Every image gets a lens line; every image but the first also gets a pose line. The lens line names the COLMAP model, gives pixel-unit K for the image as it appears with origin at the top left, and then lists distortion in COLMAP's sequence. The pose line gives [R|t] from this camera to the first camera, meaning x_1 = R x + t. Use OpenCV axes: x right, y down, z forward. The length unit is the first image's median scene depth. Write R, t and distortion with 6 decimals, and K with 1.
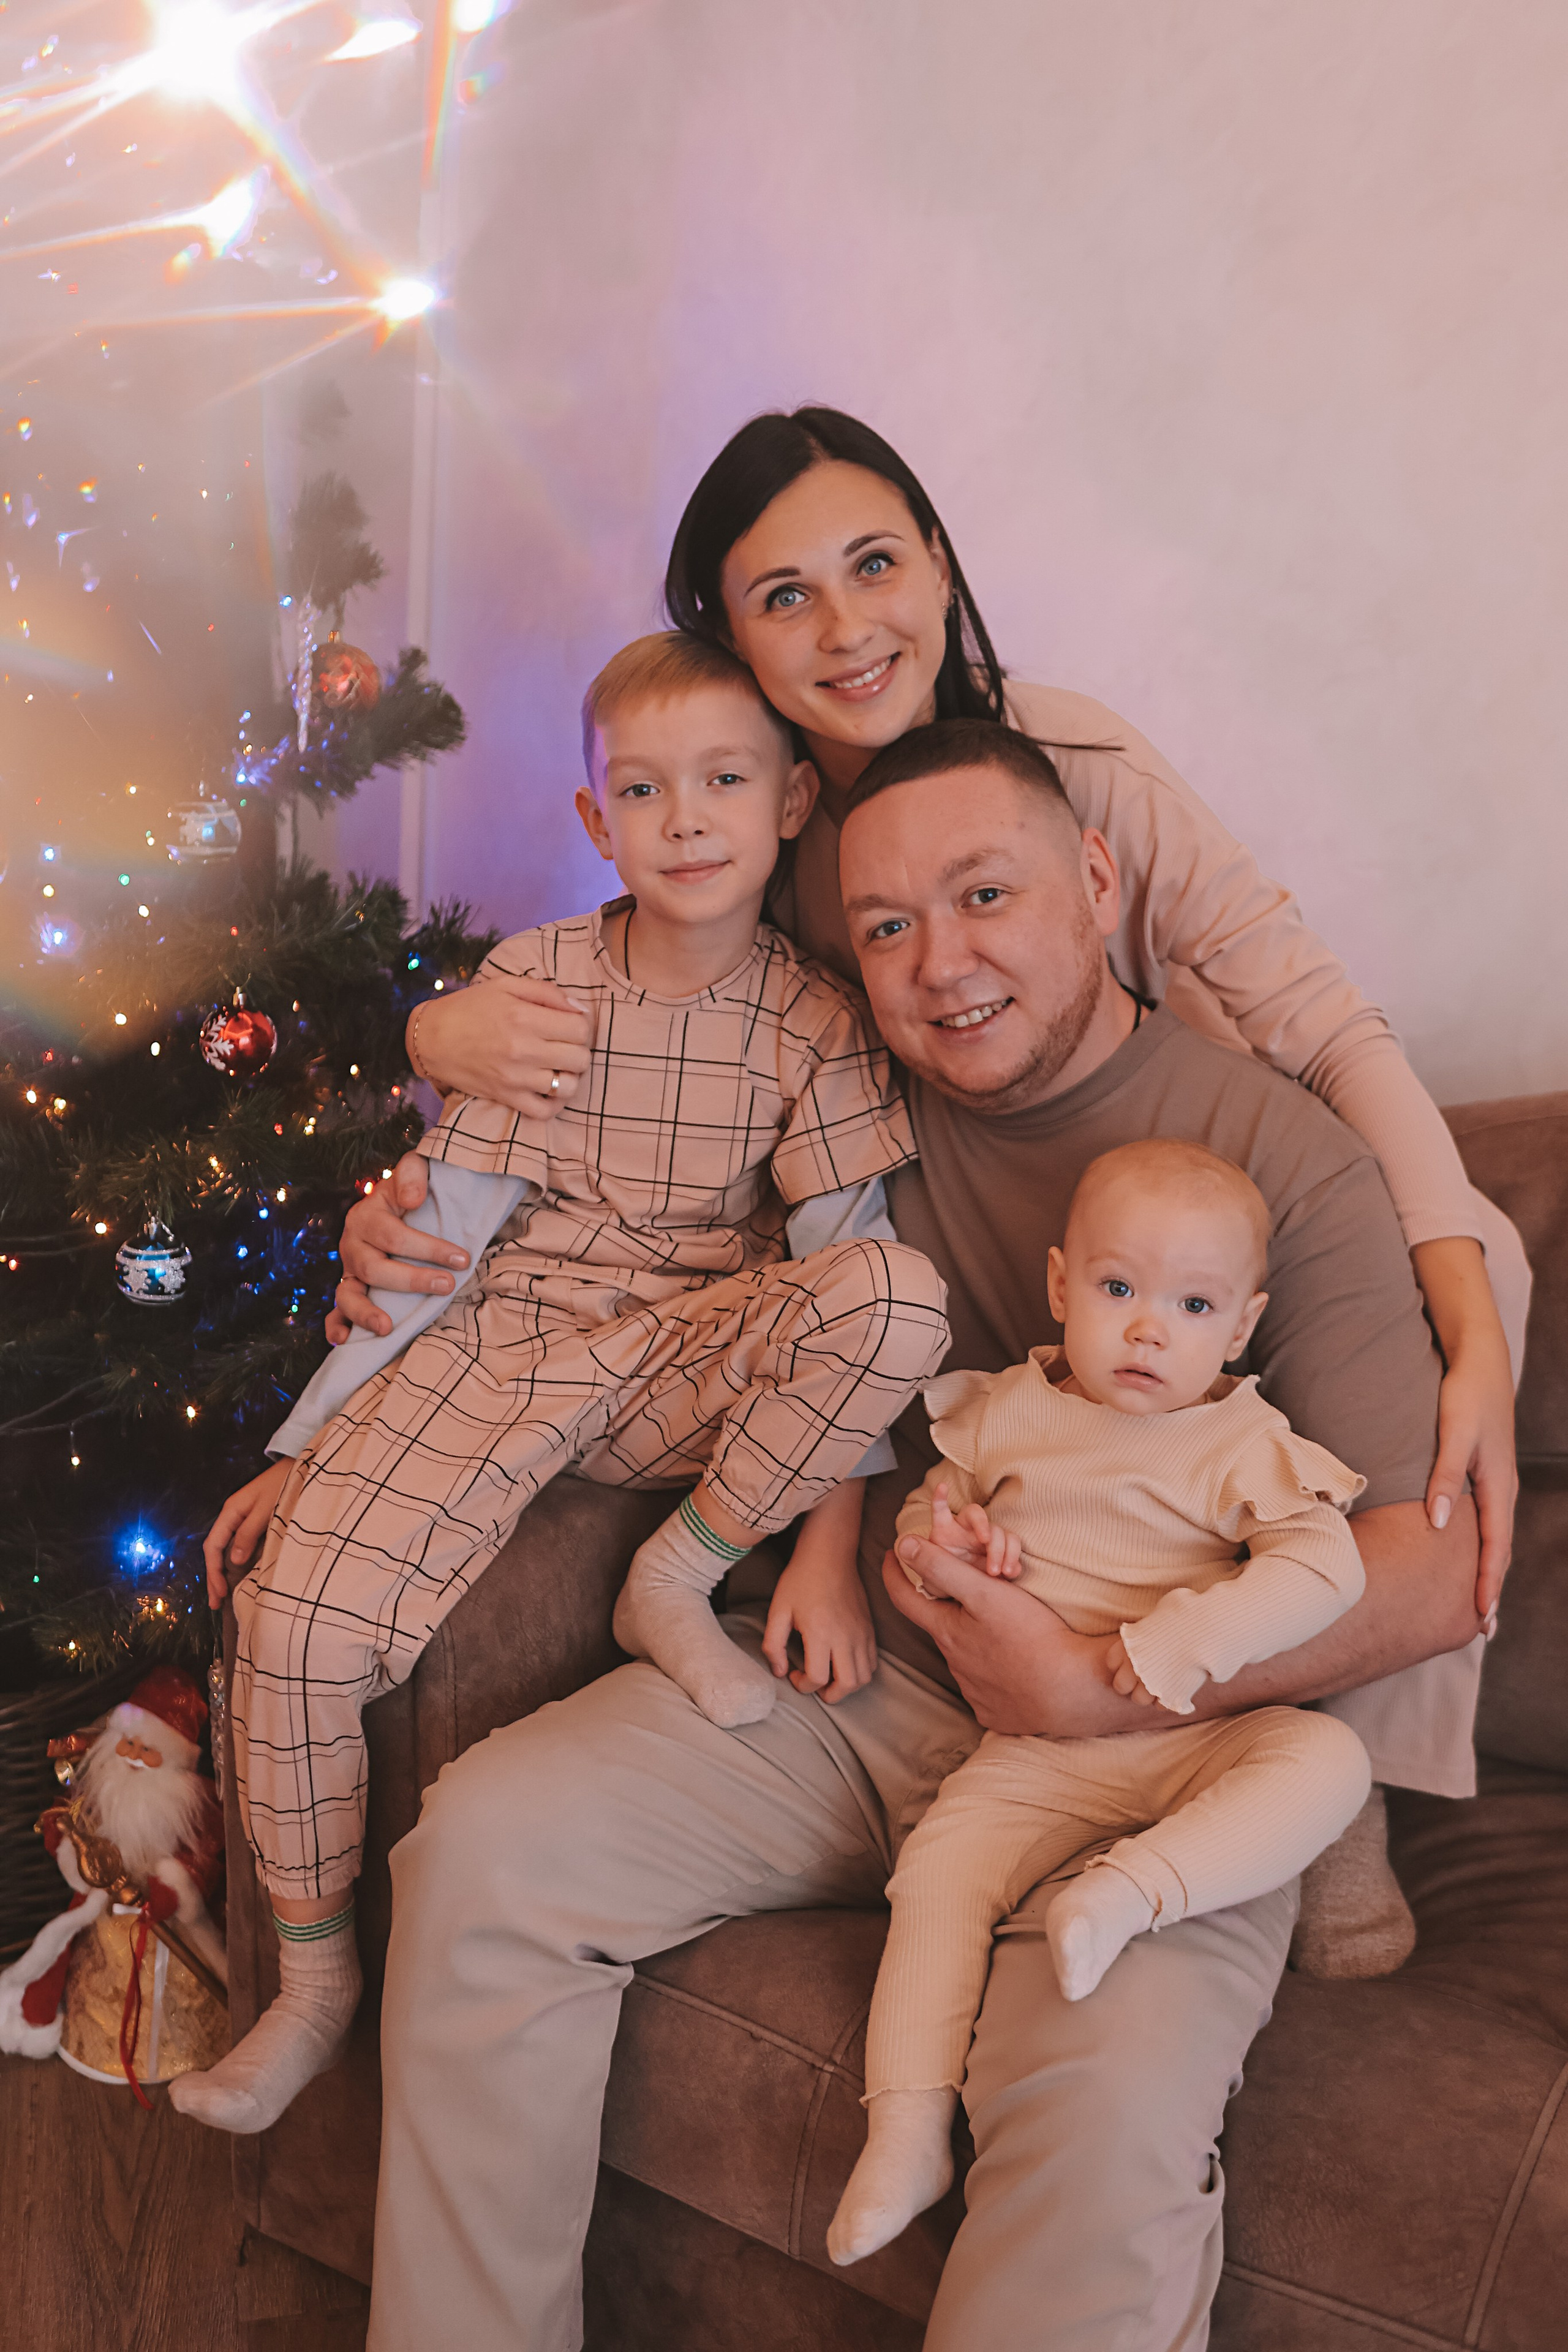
lens RADIAL K [[2263.0, 0, 787.6], [0, 2263.0, 1202.9], [0, 0, 1]] dist [-0.115088, 0.140889]
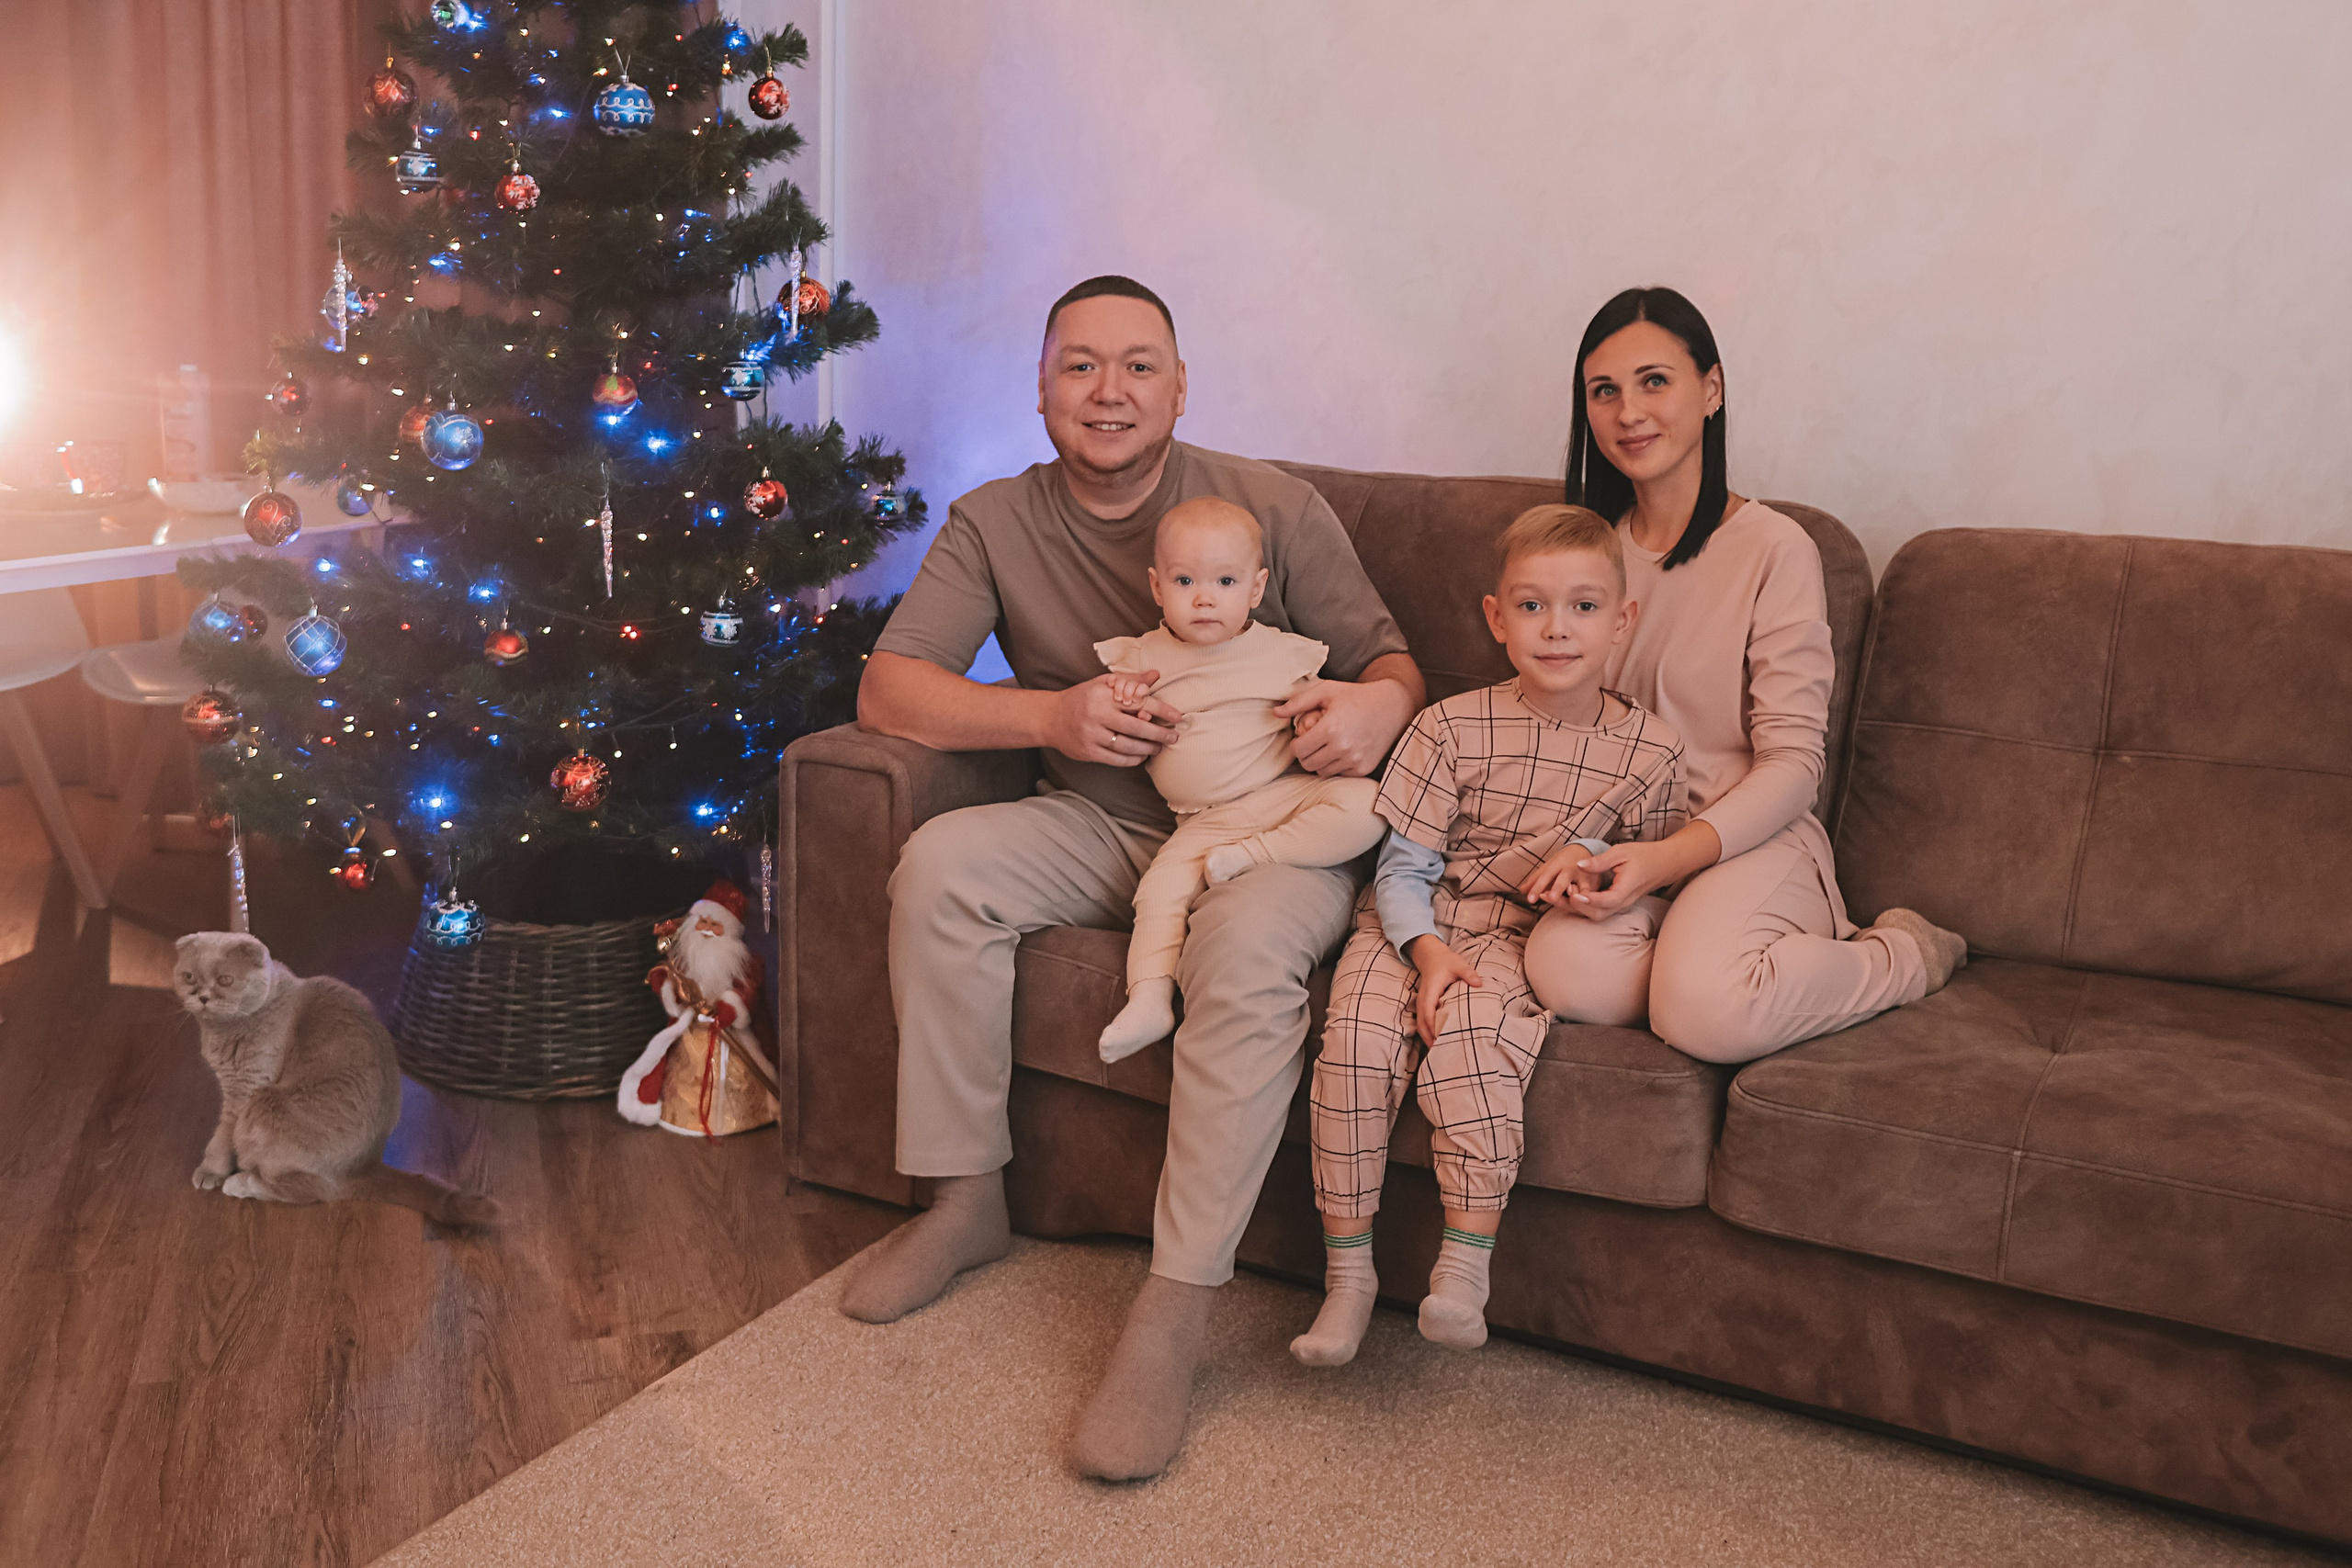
lens RADIAL K [[2262.8, 0, 1044.4], [0, 2262.8, 787.9], [0, 0, 1]] dist [-0.115088, 0.140889]
pose [[0.999201, -0.036572, -0.016127, -0.008091], [0.035612, 0.997782, -0.056235, 0.265880], [0.018147, 0.055616, 0.998287, -0.751702]]
